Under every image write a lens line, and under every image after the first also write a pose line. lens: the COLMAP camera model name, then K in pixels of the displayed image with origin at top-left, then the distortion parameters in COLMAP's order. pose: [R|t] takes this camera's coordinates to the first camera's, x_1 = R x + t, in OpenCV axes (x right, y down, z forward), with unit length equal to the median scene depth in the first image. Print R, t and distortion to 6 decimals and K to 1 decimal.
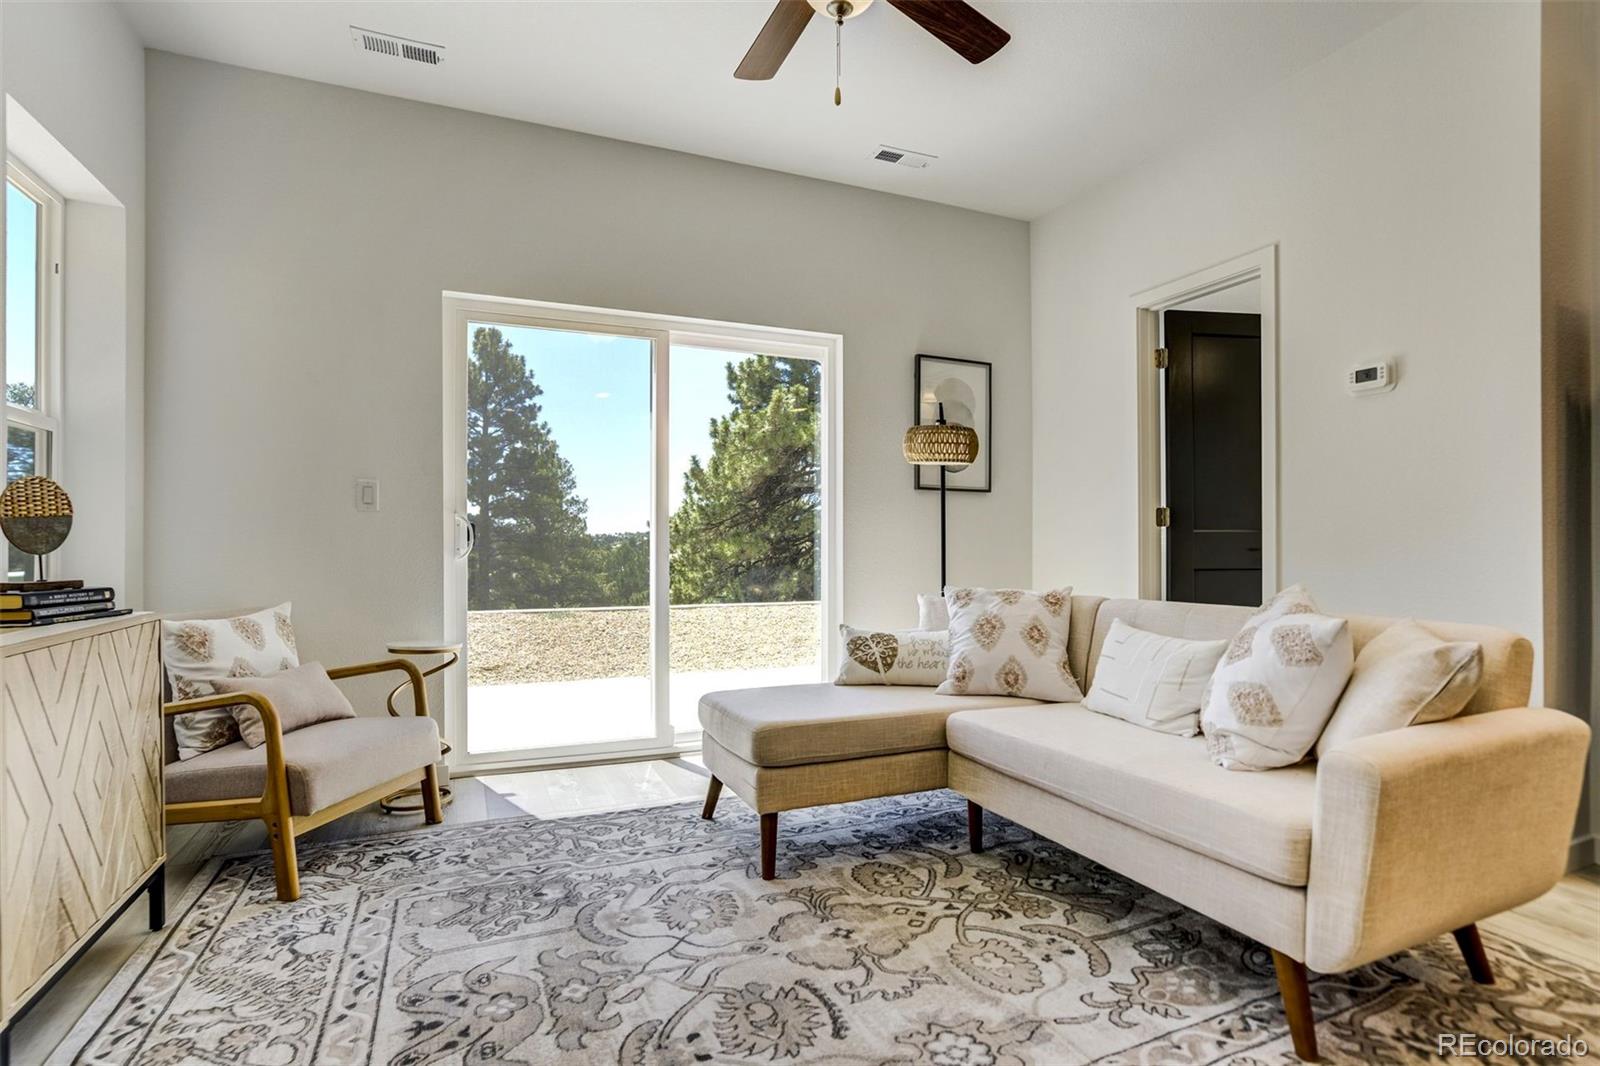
lens RADIAL K [[746.0, 0, 767.8], [0, 746.0, 542.6], [0, 0, 1]] dist [-0.037735, 0.013553]
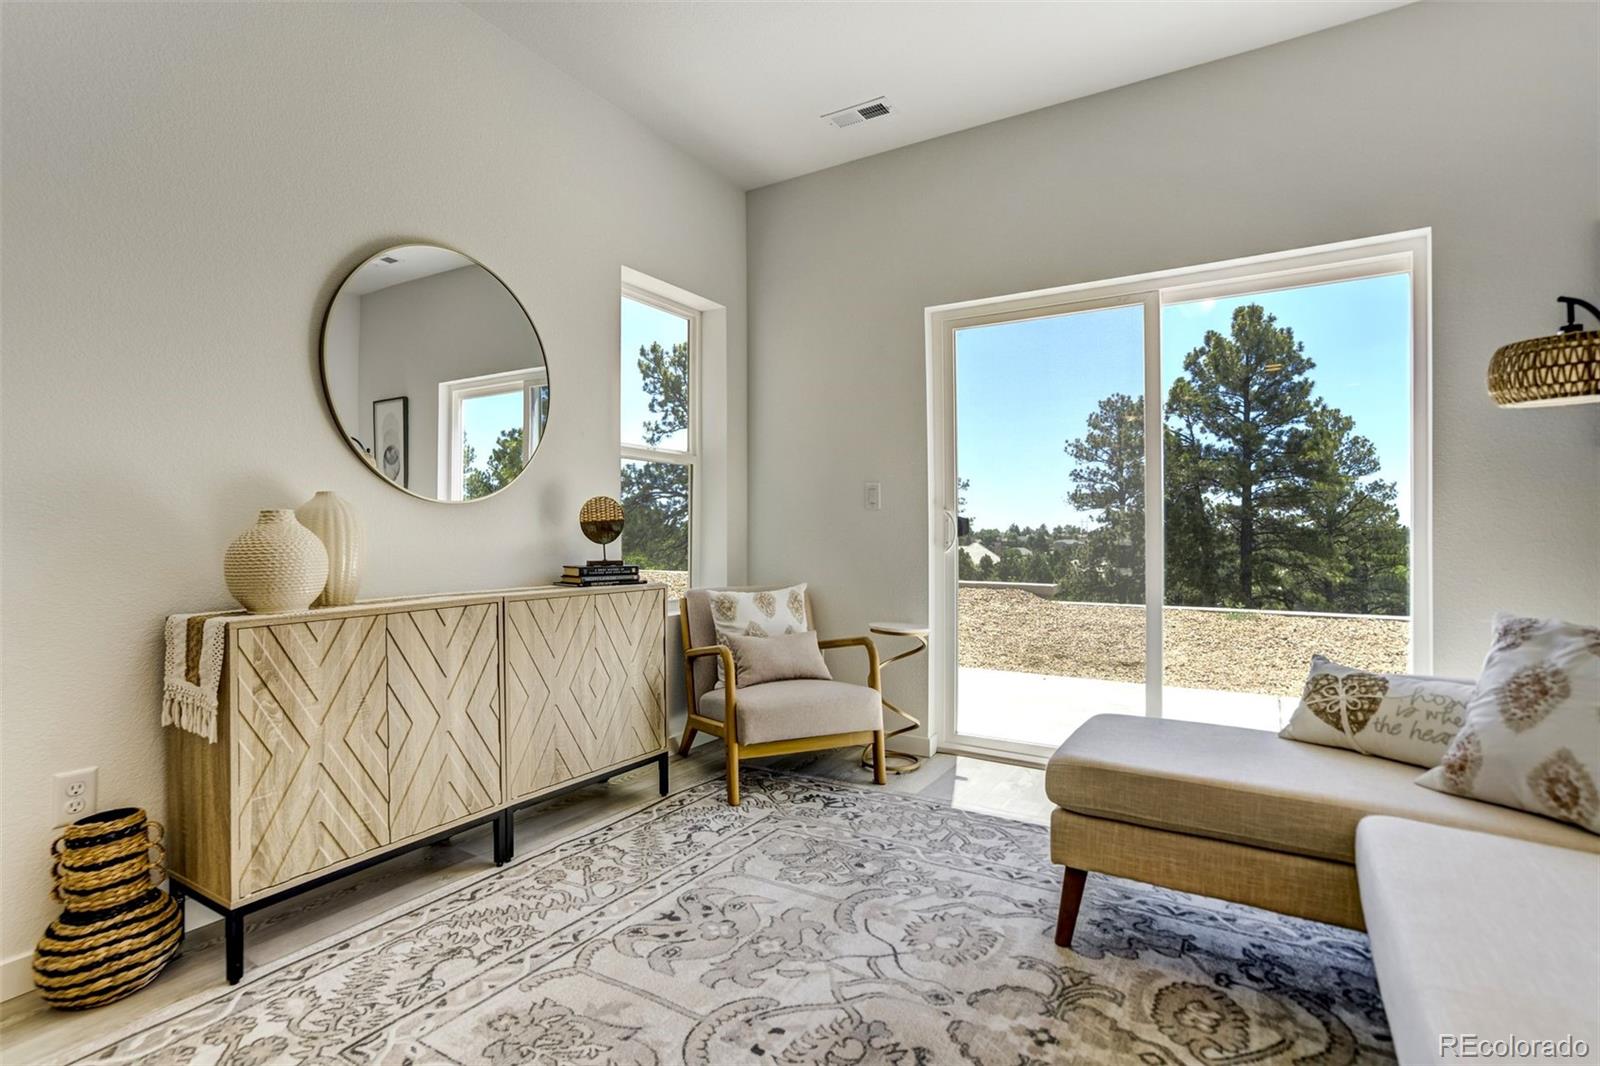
lens RADIAL K [[746.0, 0, 849.7], [0, 746.0, 538.7], [0, 0, 1]] dist [-0.037735, 0.013553]
pose [[0.615793, 0.004277, -0.787897, 0.470520], [-0.000422, 0.999987, 0.005098, -0.003098], [0.787908, -0.002807, 0.615786, 0.290268]]
